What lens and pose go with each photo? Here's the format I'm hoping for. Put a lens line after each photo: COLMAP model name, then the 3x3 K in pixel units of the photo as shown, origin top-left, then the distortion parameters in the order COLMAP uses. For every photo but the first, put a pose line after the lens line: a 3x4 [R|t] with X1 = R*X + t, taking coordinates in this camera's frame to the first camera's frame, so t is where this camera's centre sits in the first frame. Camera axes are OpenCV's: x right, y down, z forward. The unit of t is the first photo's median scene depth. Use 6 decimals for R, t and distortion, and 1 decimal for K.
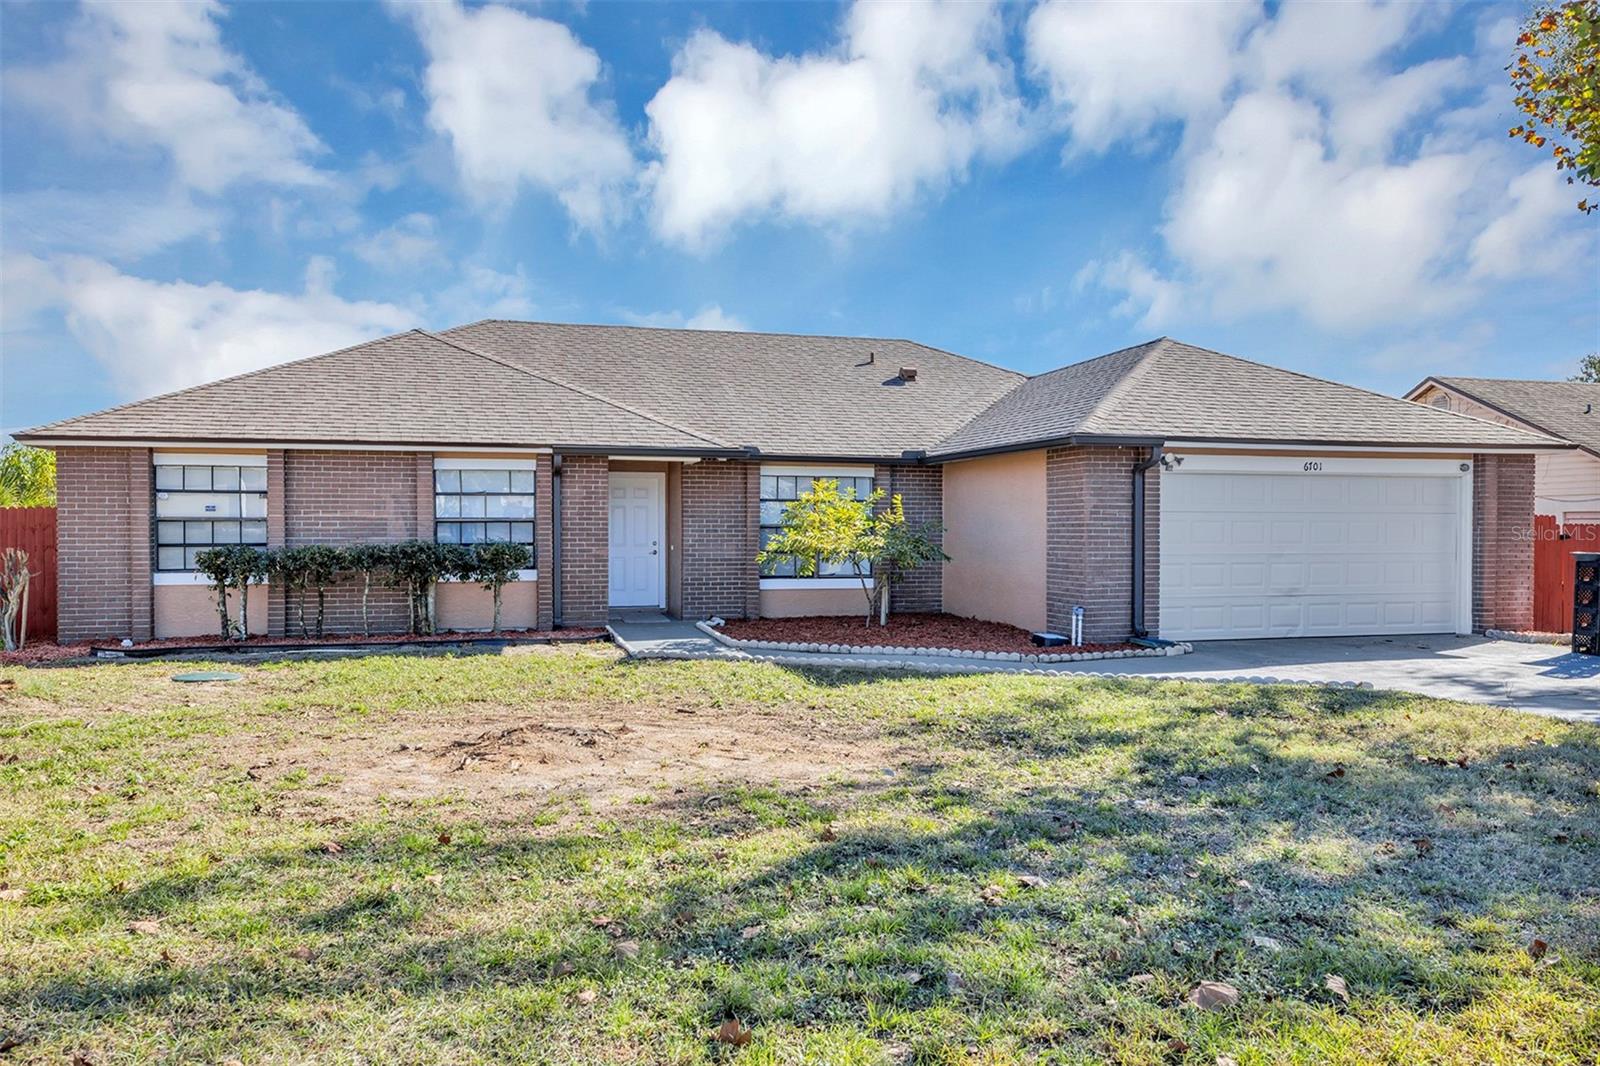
lens RADIAL K [[1194.6, 0, 799.6], [0, 1194.6, 528.3], [0, 0, 1]] dist [-0.002540, 0.007279]
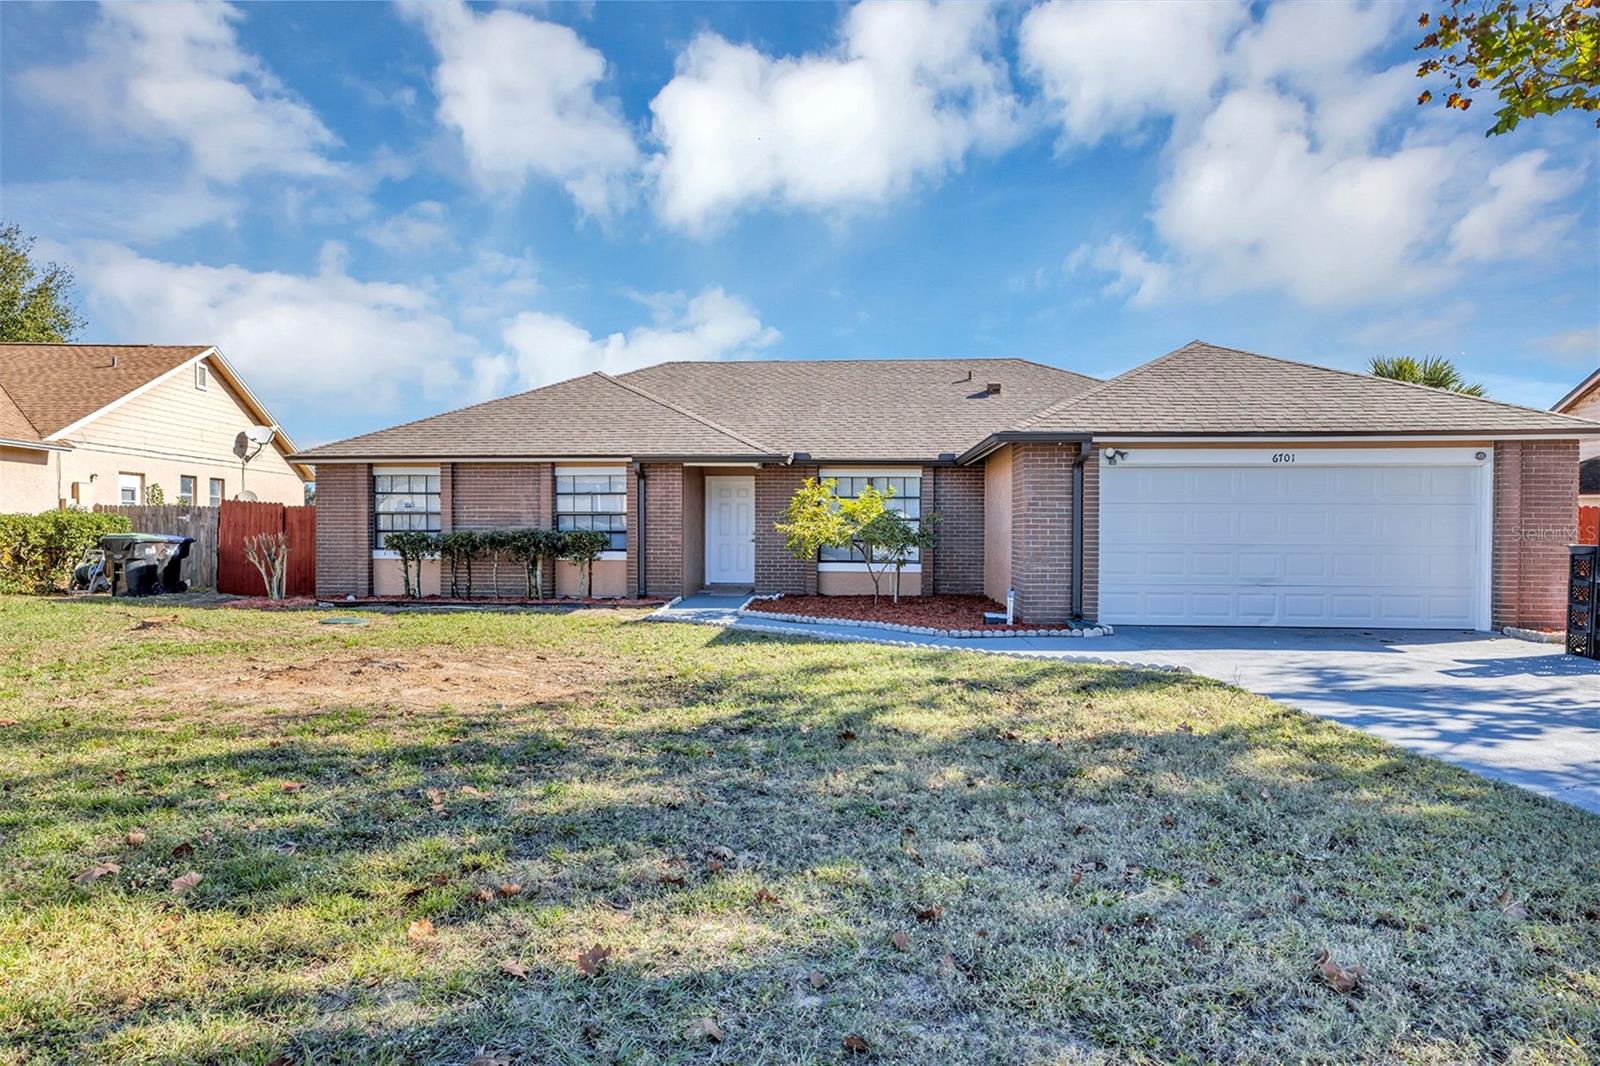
lens RADIAL K [[970.1, 0, 800.5], [0, 970.1, 537.9], [0, 0, 1]] dist [0.001523, -0.001404]
pose [[0.933374, 0.006279, -0.358851, 0.344374], [-0.003067, 0.999950, 0.009520, 0.009348], [0.358893, -0.007785, 0.933346, 0.085393]]
